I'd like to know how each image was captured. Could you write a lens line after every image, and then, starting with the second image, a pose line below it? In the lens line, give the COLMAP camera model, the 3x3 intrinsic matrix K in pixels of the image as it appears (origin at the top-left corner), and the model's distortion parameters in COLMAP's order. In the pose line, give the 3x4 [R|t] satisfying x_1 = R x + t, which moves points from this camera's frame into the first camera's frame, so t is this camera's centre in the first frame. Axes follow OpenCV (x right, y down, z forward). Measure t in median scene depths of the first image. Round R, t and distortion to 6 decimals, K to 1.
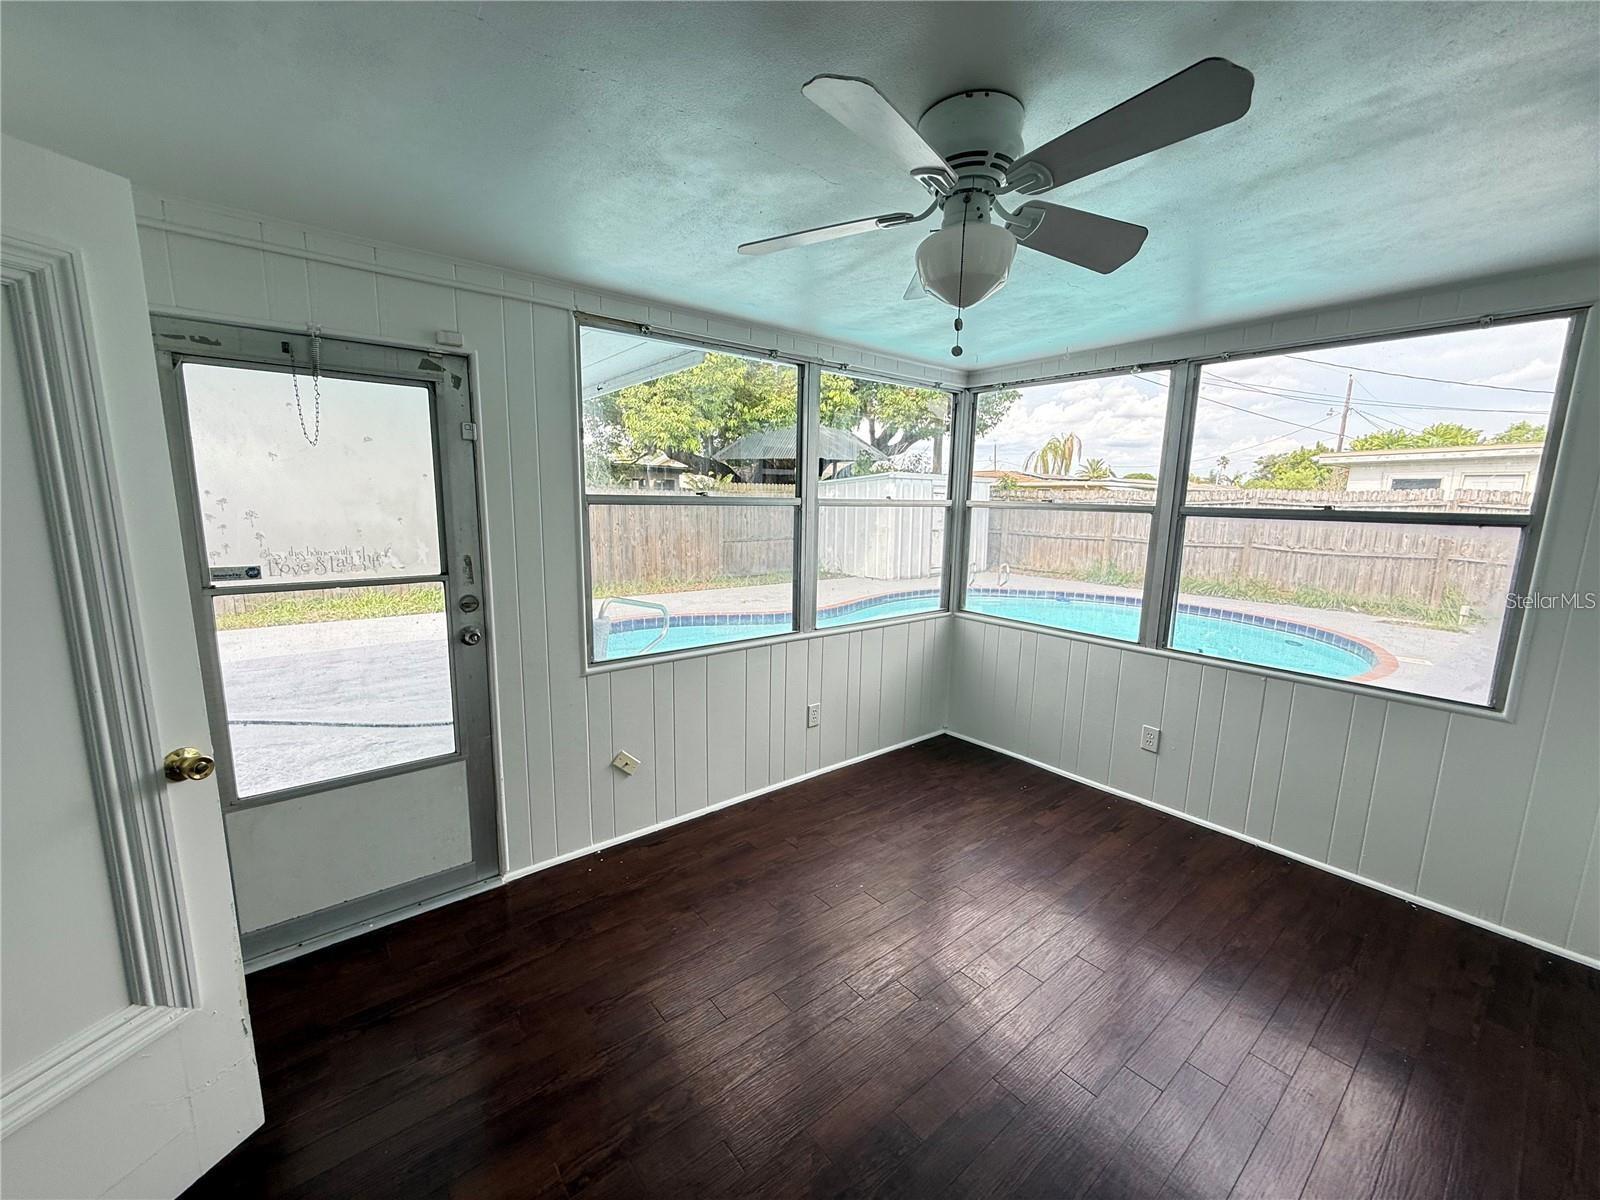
lens RADIAL K [[638.7, 0, 792.7], [0, 638.7, 599.1], [0, 0, 1]] dist [0.001200, -0.000021]
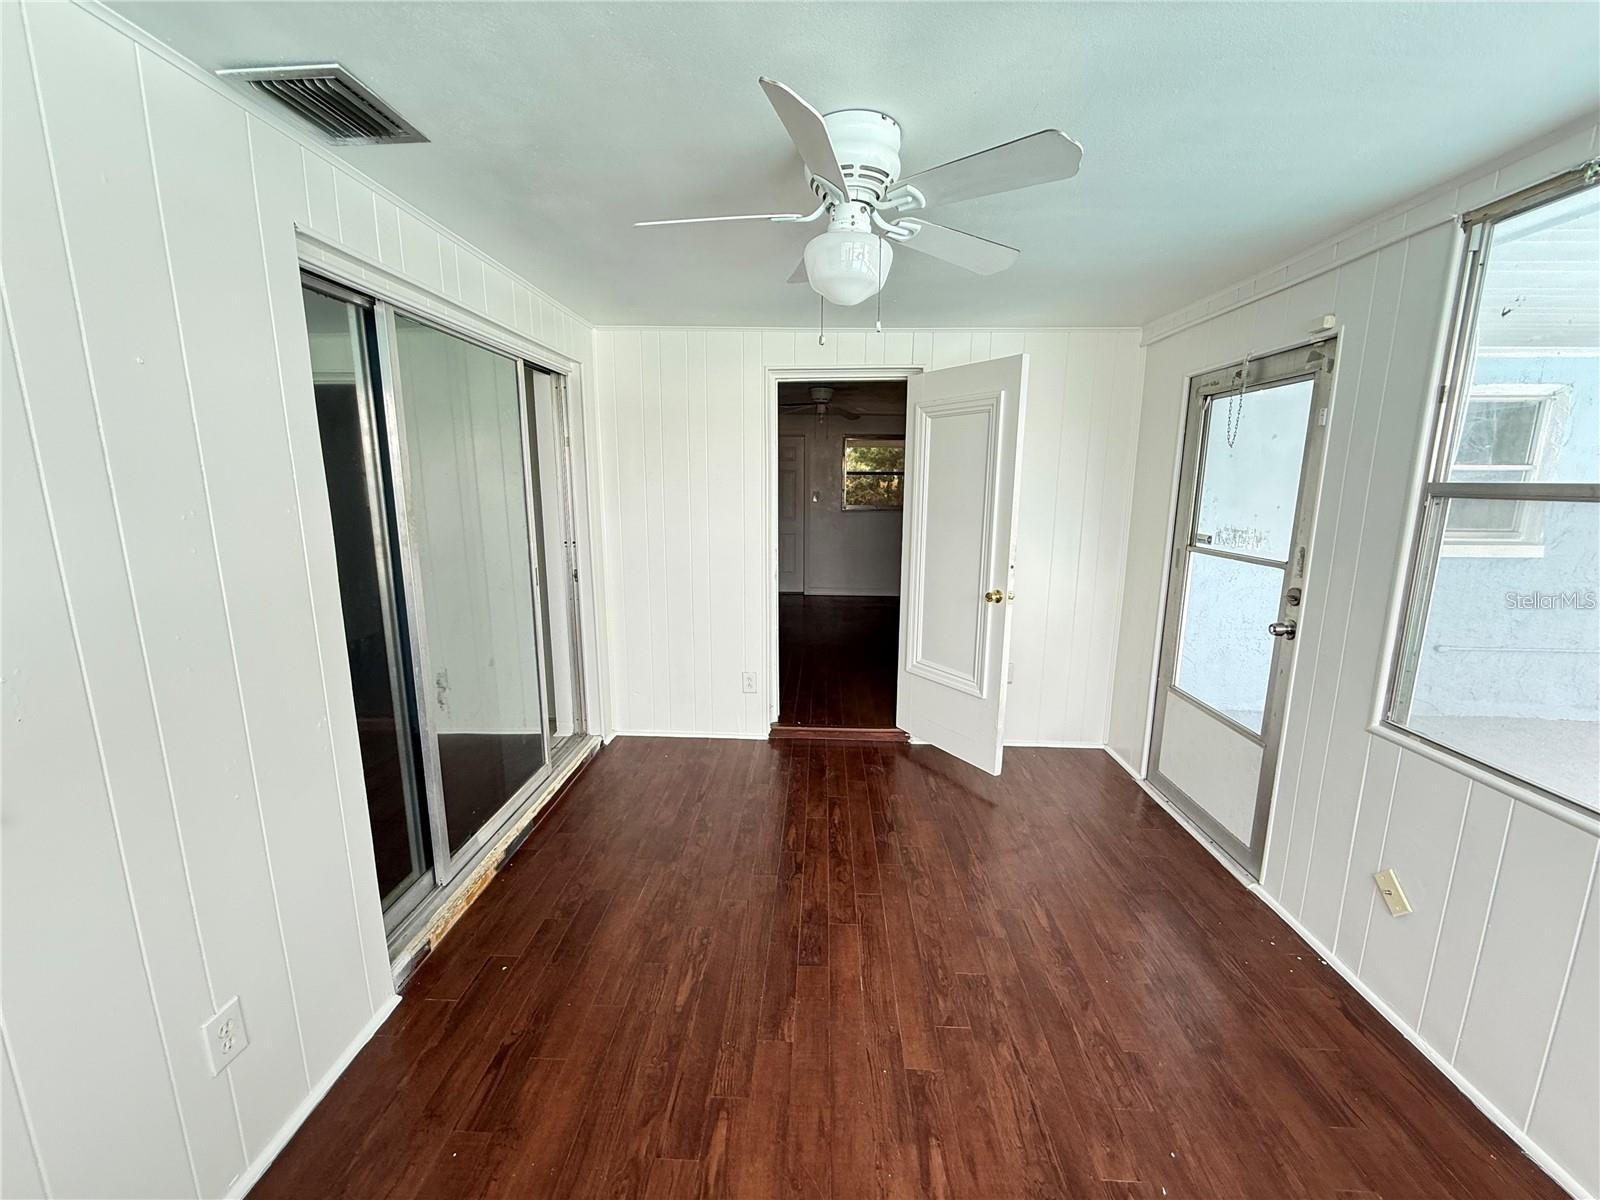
lens RADIAL K [[638.7, 0, 792.7], [0, 638.7, 599.1], [0, 0, 1]] dist [0.001200, -0.000021]
pose [[-0.663232, 0.124366, -0.738009, 0.710943], [-0.127366, 0.952957, 0.275049, -0.159033], [0.737497, 0.276418, -0.616191, 1.029768]]
